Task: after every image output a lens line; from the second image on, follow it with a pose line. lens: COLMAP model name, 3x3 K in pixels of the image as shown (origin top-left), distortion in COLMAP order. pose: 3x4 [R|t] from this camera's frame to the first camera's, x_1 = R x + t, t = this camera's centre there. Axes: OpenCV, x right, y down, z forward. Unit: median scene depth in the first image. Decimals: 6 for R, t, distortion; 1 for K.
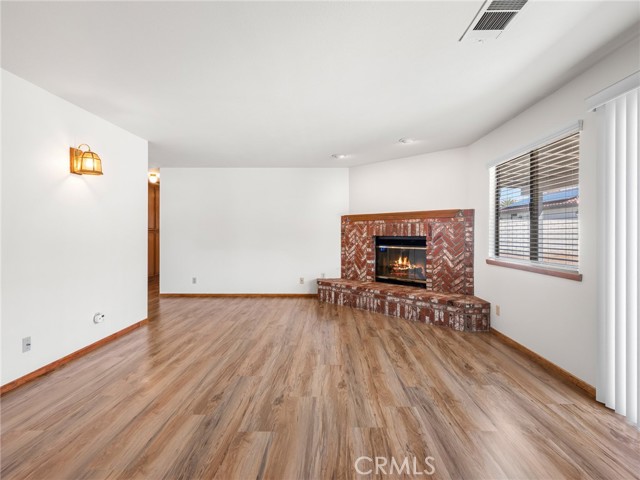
lens RADIAL K [[325.9, 0, 330.7], [0, 325.9, 236.1], [0, 0, 1]] dist [0.000607, 0.000052]
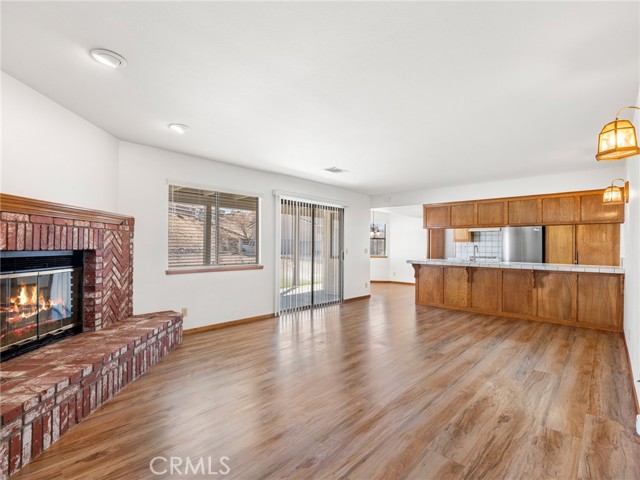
lens RADIAL K [[314.5, 0, 320.0], [0, 314.5, 240.0], [0, 0, 1]] dist [-0.000653, 0.000119]
pose [[-0.734251, 0.006076, 0.678851, -0.481135], [-0.004983, 0.999885, -0.014339, -0.012124], [-0.678860, -0.013912, -0.734136, 1.200005]]
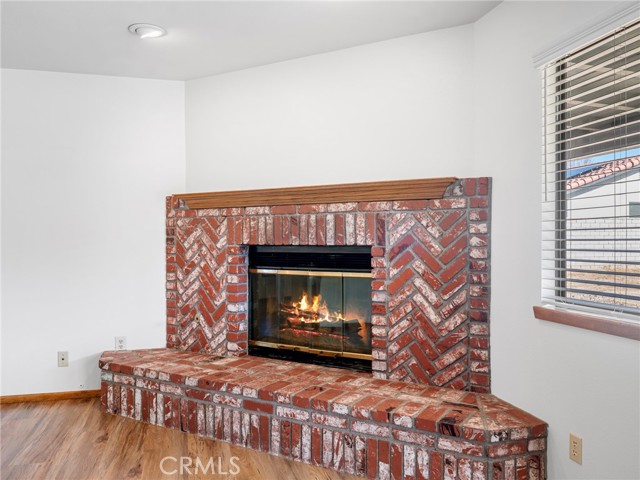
lens RADIAL K [[516.3, 0, 320.0], [0, 516.3, 240.0], [0, 0, 1]] dist [-0.004655, -0.001156]
pose [[0.968021, -0.001941, 0.250860, 0.073127], [0.003598, 0.999975, -0.006148, -0.002841], [-0.250842, 0.006854, 0.968004, 0.410245]]
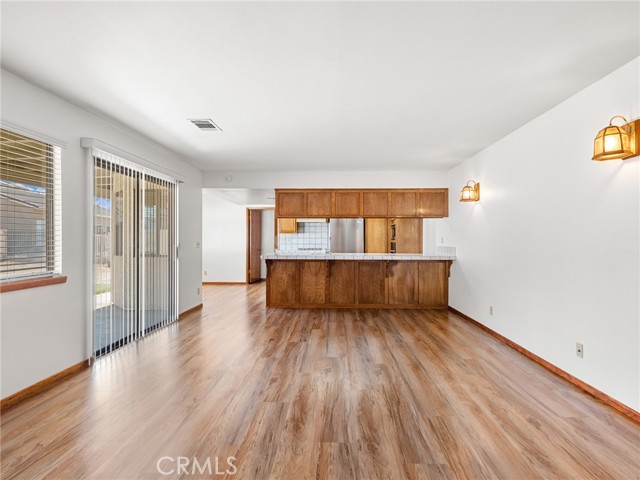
lens RADIAL K [[348.7, 0, 323.2], [0, 348.7, 228.7], [0, 0, 1]] dist [-0.000949, -0.000692]
pose [[-0.999522, -0.001145, 0.030906, -0.089069], [-0.001868, 0.999725, -0.023371, -0.011668], [-0.030871, -0.023417, -0.999249, 1.166013]]
